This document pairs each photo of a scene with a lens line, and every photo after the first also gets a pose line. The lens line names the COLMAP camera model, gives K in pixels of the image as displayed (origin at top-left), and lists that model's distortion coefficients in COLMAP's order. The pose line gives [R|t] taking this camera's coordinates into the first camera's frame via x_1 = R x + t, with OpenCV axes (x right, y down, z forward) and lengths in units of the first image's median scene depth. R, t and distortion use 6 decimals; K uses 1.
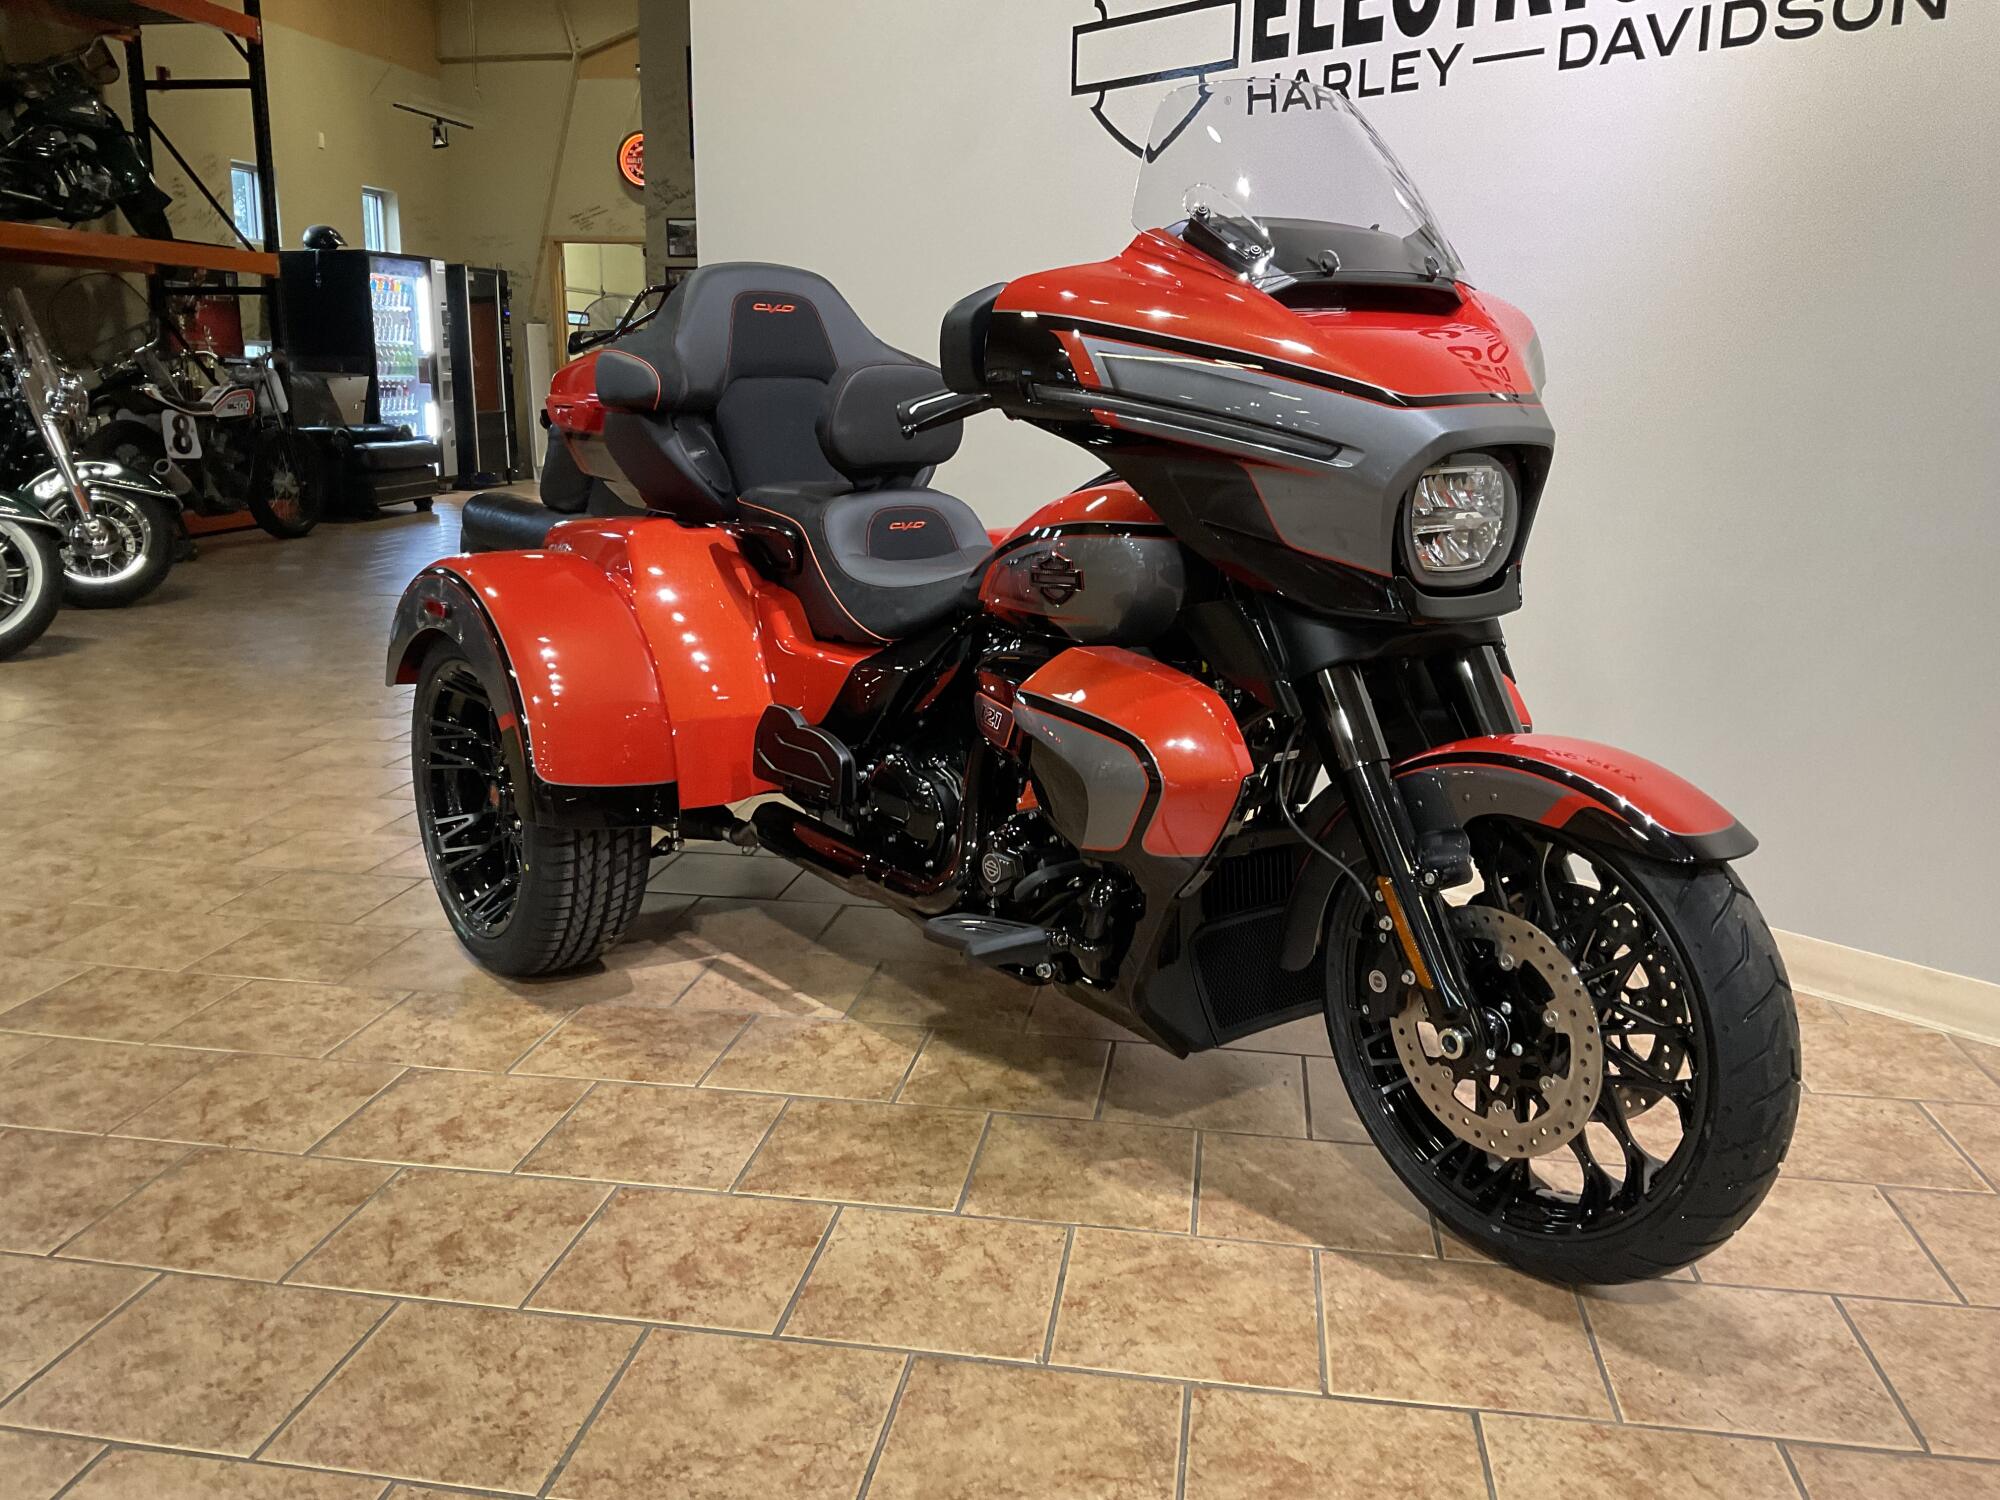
lens RADIAL K [[1660.8, 0, 995.7], [0, 1660.8, 744.2], [0, 0, 1]] dist [0.041109, -0.066587]
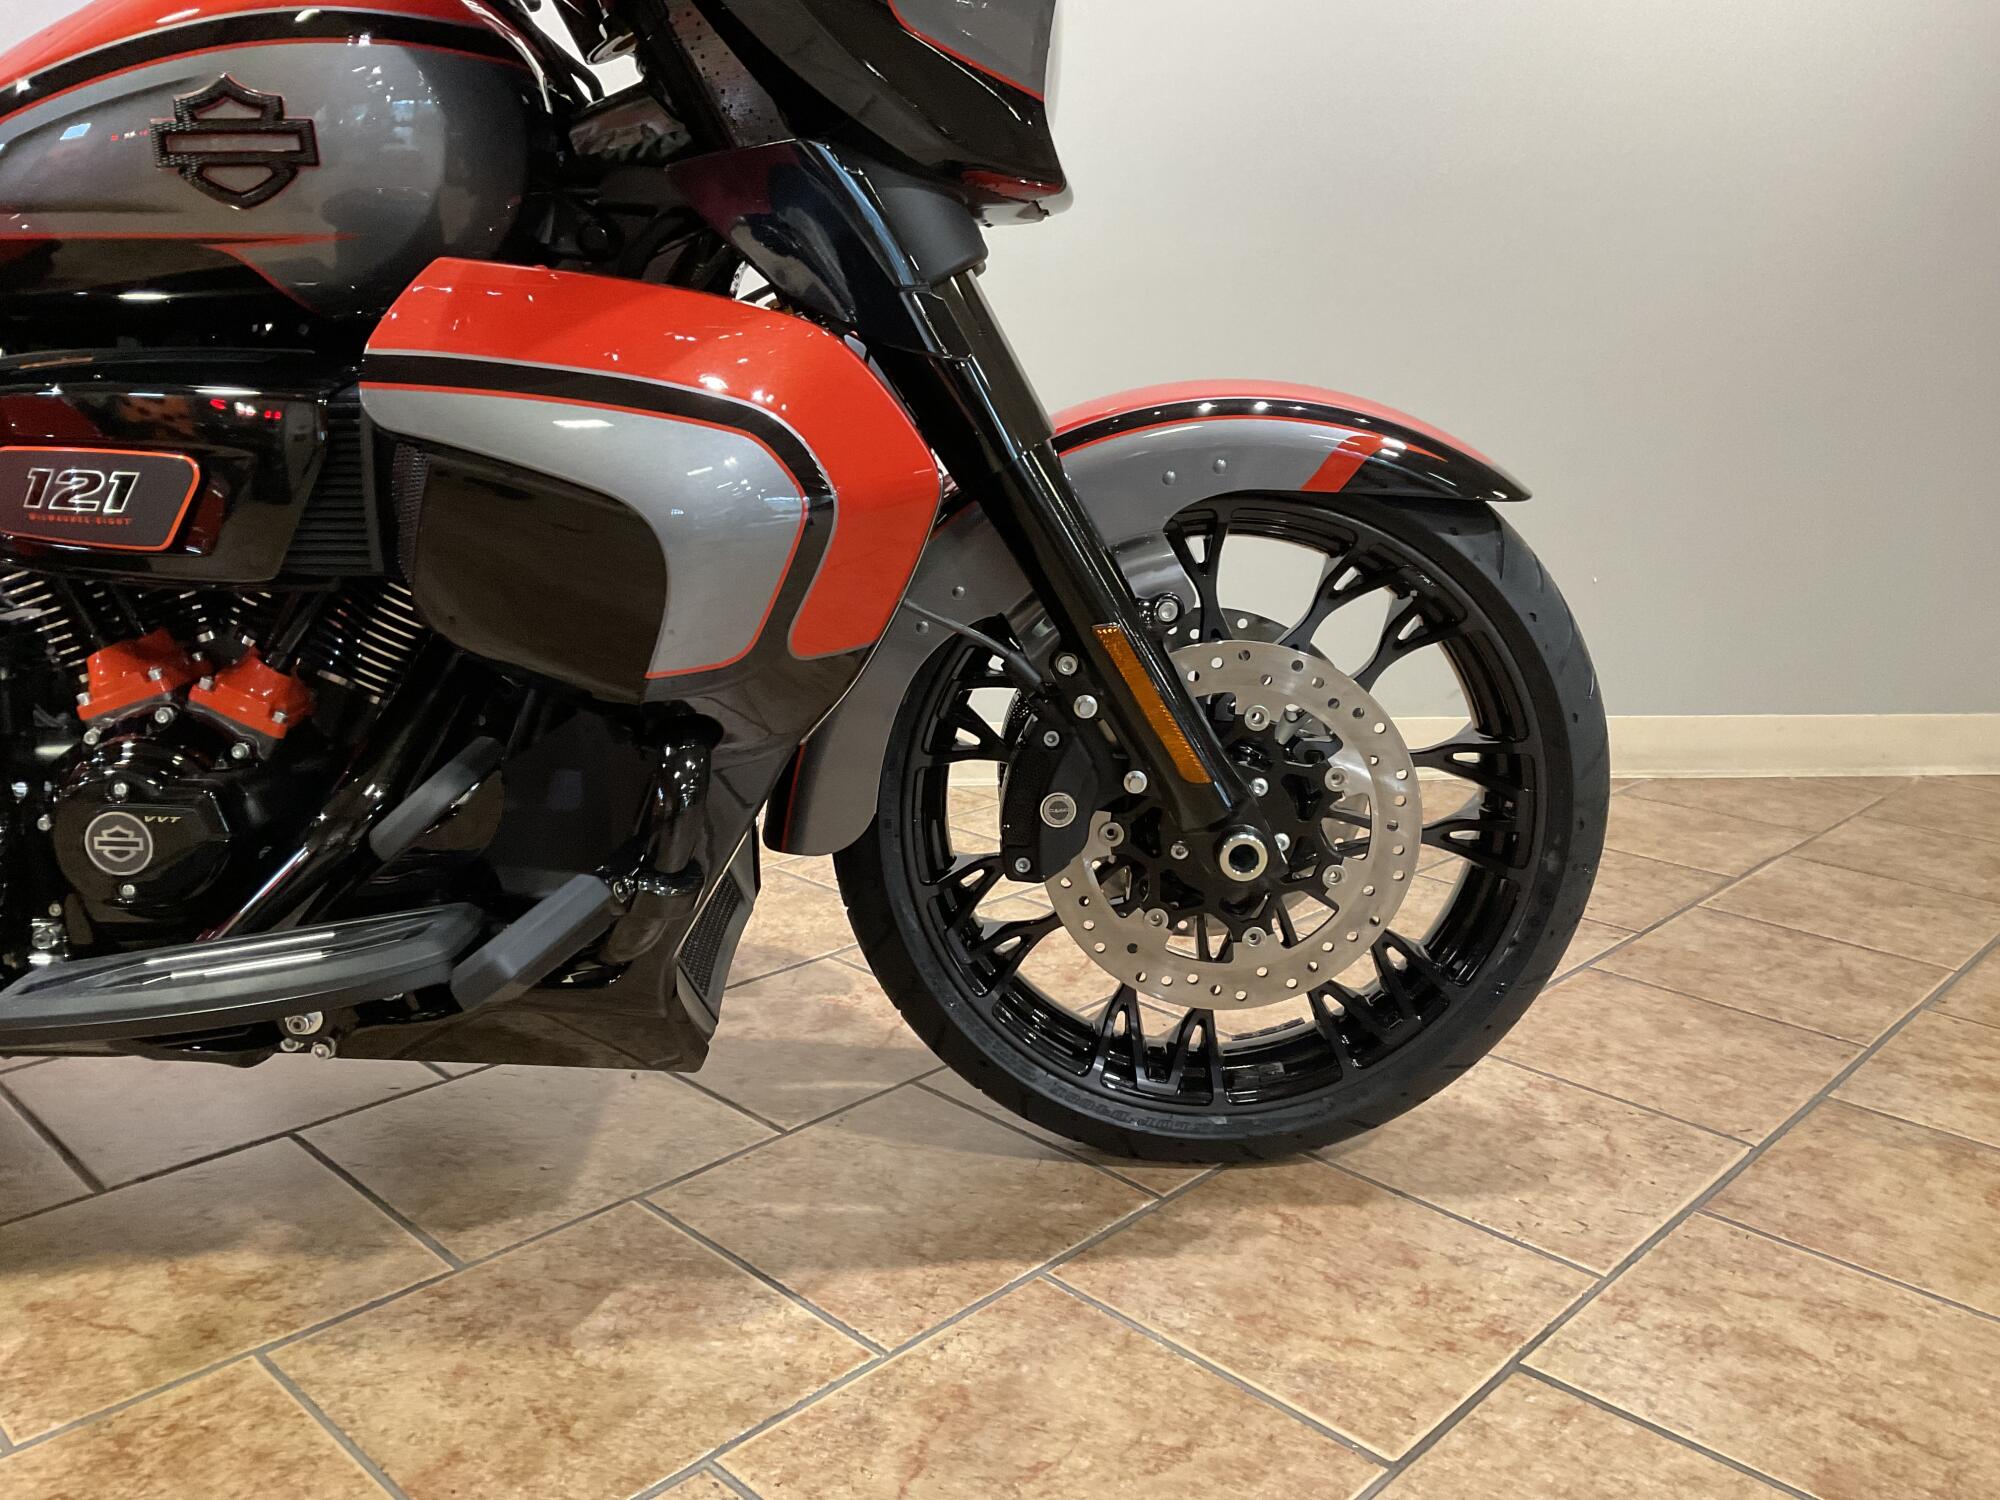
lens RADIAL K [[1660.8, 0, 1005.5], [0, 1660.8, 756.7], [0, 0, 1]] dist [0.041109, -0.066587]
pose [[0.581234, -0.207414, 0.786858, -0.193694], [0.172853, 0.976372, 0.129686, 0.030844], [-0.795165, 0.060633, 0.603354, 0.490968]]
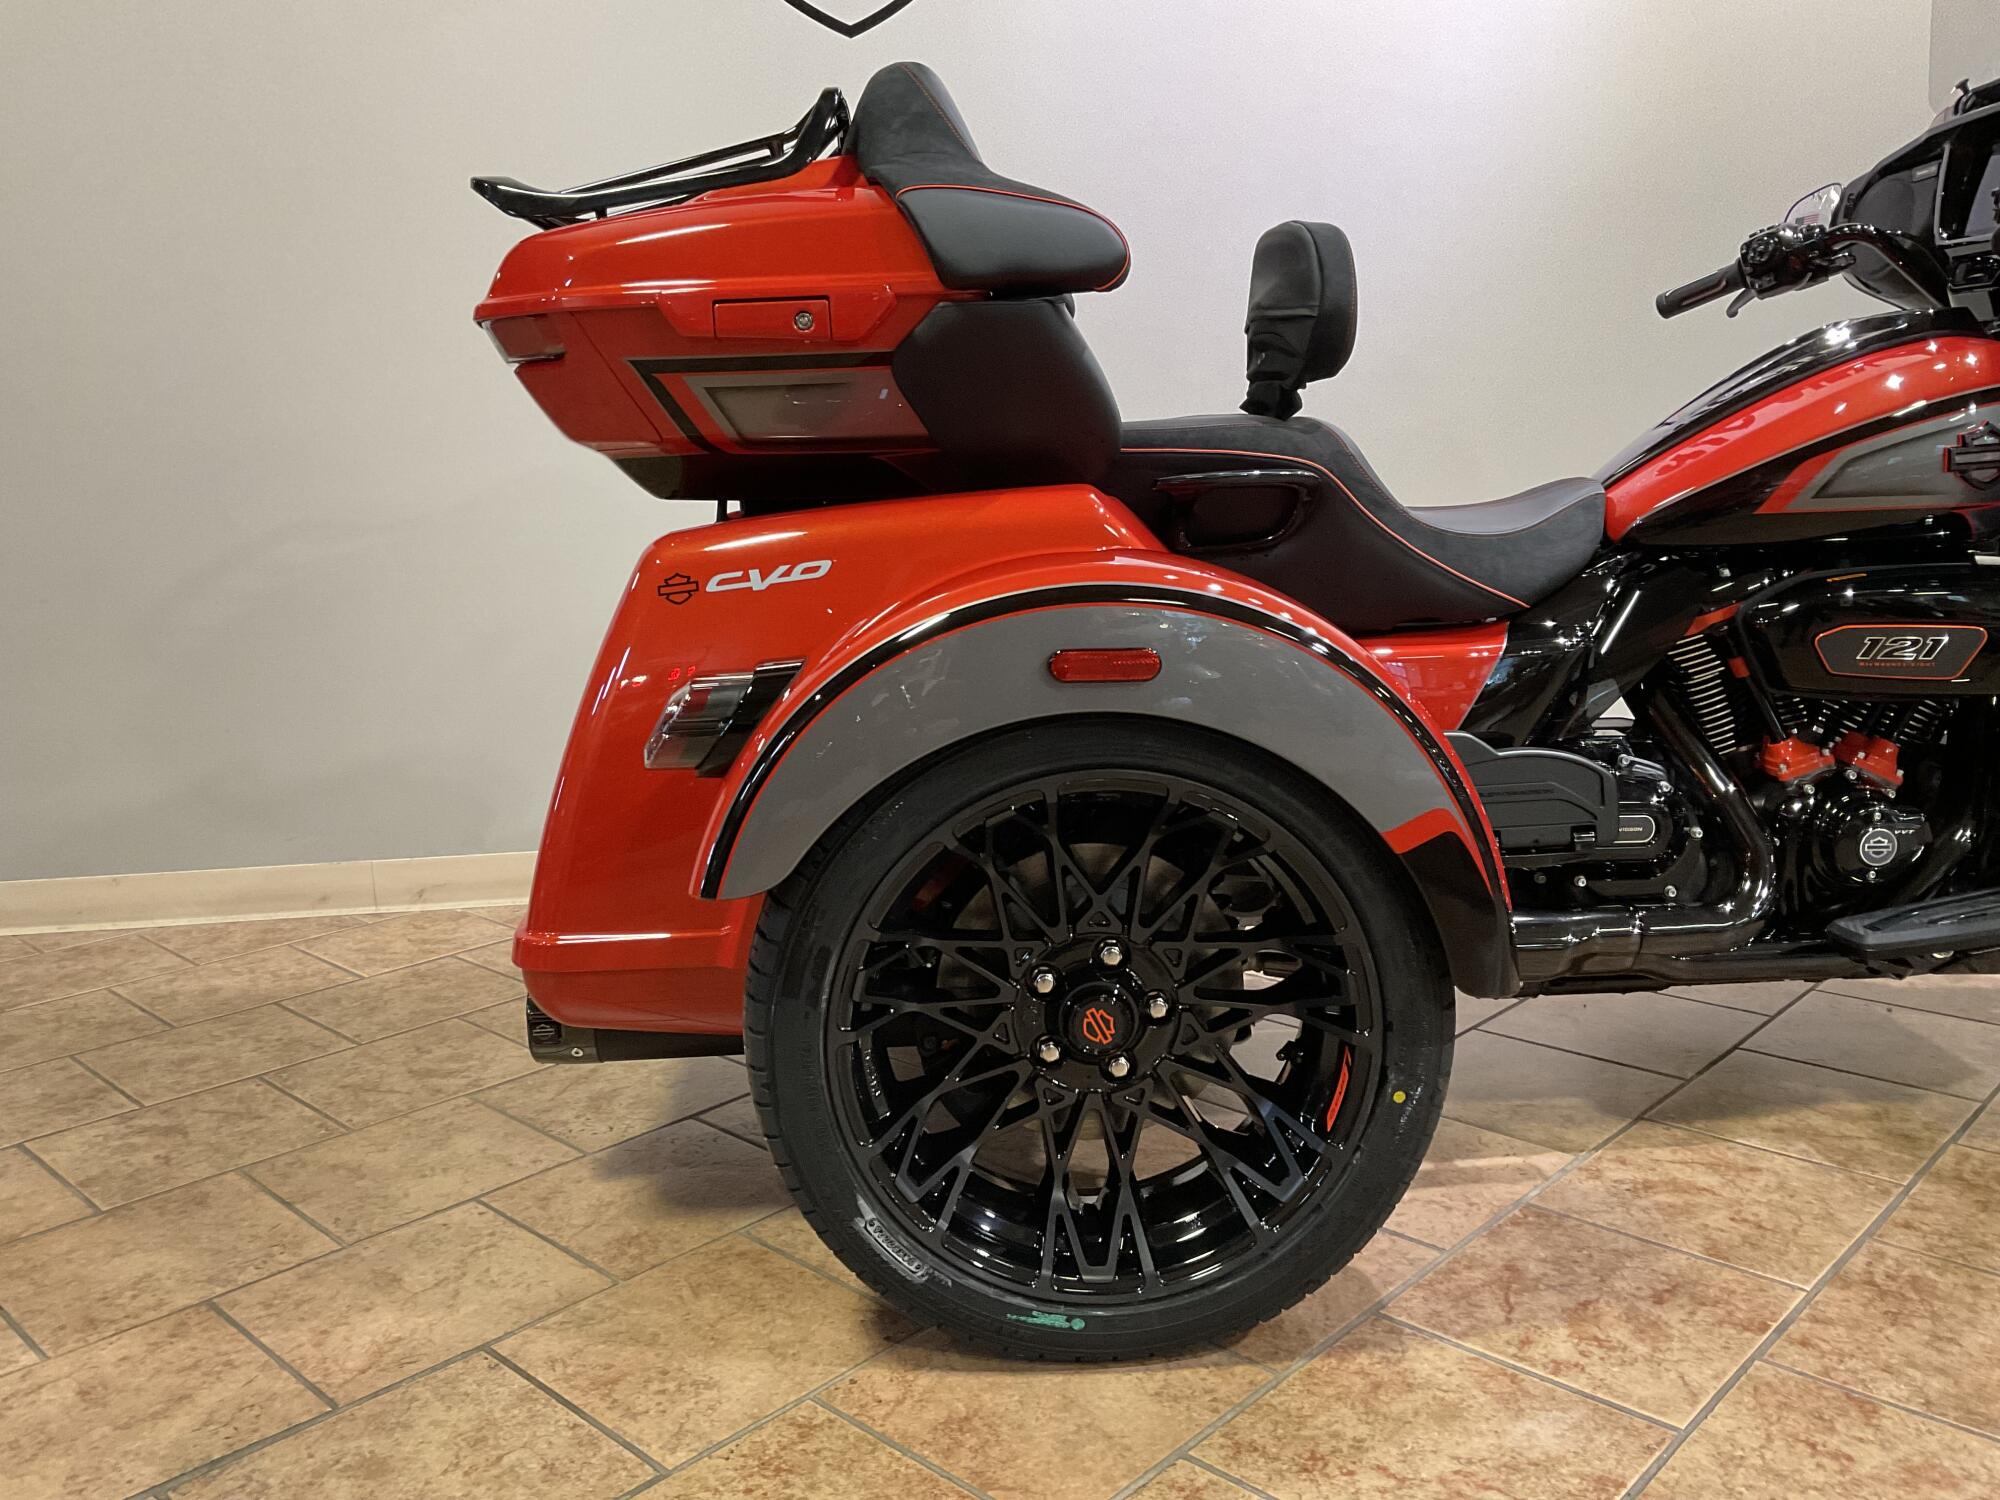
lens RADIAL K [[1660.8, 0, 1011.4], [0, 1660.8, 754.5], [0, 0, 1]] dist [0.041109, -0.066587]
pose [[0.570367, -0.188681, 0.799426, -0.783391], [0.218991, 0.972963, 0.073396, -0.106184], [-0.791660, 0.133204, 0.596265, 0.775503]]
